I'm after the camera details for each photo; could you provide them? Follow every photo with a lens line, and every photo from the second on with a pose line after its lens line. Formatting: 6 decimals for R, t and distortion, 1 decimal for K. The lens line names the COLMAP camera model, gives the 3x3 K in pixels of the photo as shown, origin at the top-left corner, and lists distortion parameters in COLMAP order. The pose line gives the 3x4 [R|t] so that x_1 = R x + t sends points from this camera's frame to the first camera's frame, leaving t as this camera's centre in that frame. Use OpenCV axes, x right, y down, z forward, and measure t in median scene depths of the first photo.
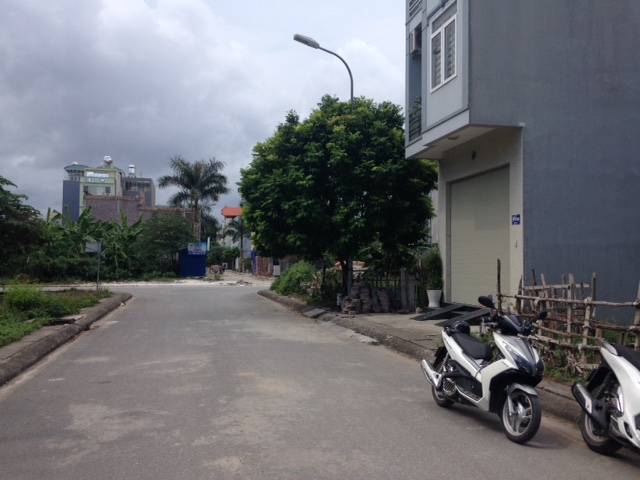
lens RADIAL K [[572.4, 0, 320.3], [0, 572.4, 235.3], [0, 0, 1]] dist [0.124156, -0.191937]
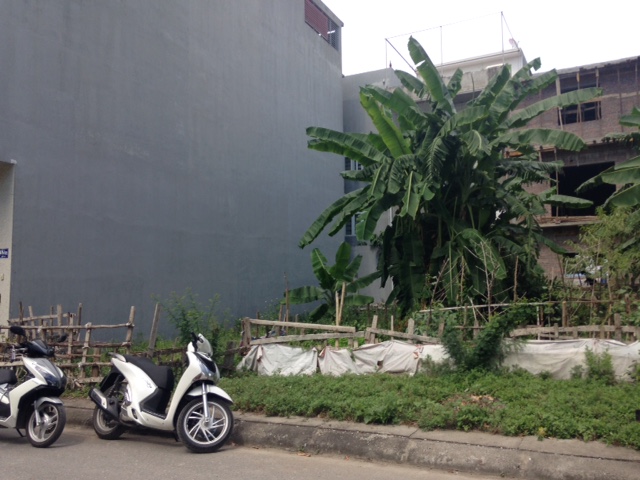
lens RADIAL K [[572.4, 0, 320.3], [0, 572.4, 235.3], [0, 0, 1]] dist [0.124156, -0.191937]
pose [[0.637324, 0.059525, 0.768294, -0.224029], [-0.017199, 0.997863, -0.063044, -0.008423], [-0.770404, 0.026966, 0.636985, -0.187753]]
